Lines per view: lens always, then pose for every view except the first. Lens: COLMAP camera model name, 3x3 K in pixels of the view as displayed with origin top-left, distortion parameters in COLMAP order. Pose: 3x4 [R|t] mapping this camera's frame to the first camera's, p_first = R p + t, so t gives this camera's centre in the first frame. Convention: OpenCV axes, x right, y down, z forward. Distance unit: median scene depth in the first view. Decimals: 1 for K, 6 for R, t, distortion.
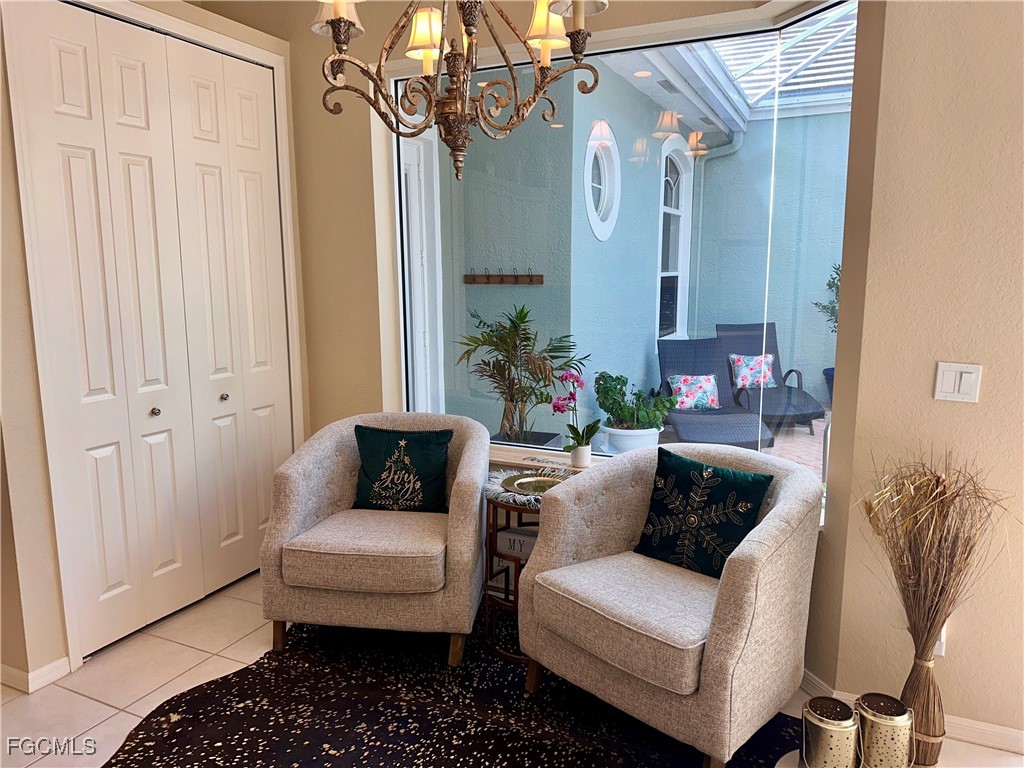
lens RADIAL K [[725.4, 0, 509.4], [0, 725.4, 379.2], [0, 0, 1]] dist [0.063219, -0.082841]
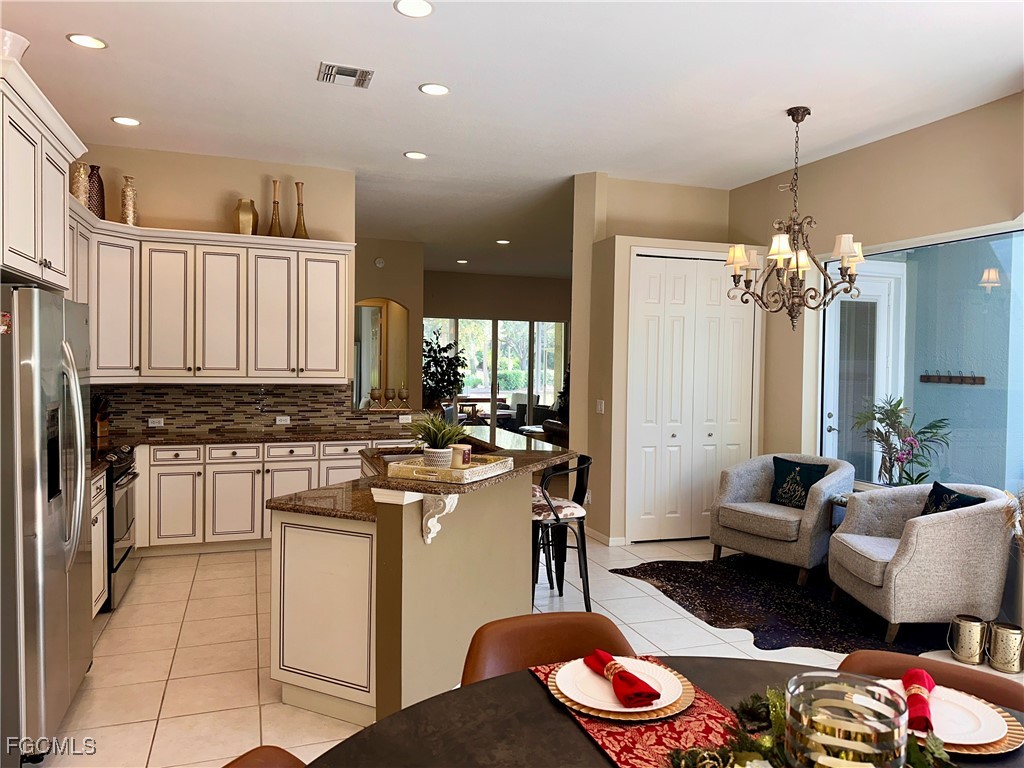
lens RADIAL K [[725.4, 0, 509.4], [0, 725.4, 379.2], [0, 0, 1]] dist [0.063219, -0.082841]
pose [[0.715282, 0.032597, -0.698076, 0.662821], [-0.122198, 0.989356, -0.079012, 0.113094], [0.688069, 0.141819, 0.711651, -0.873264]]
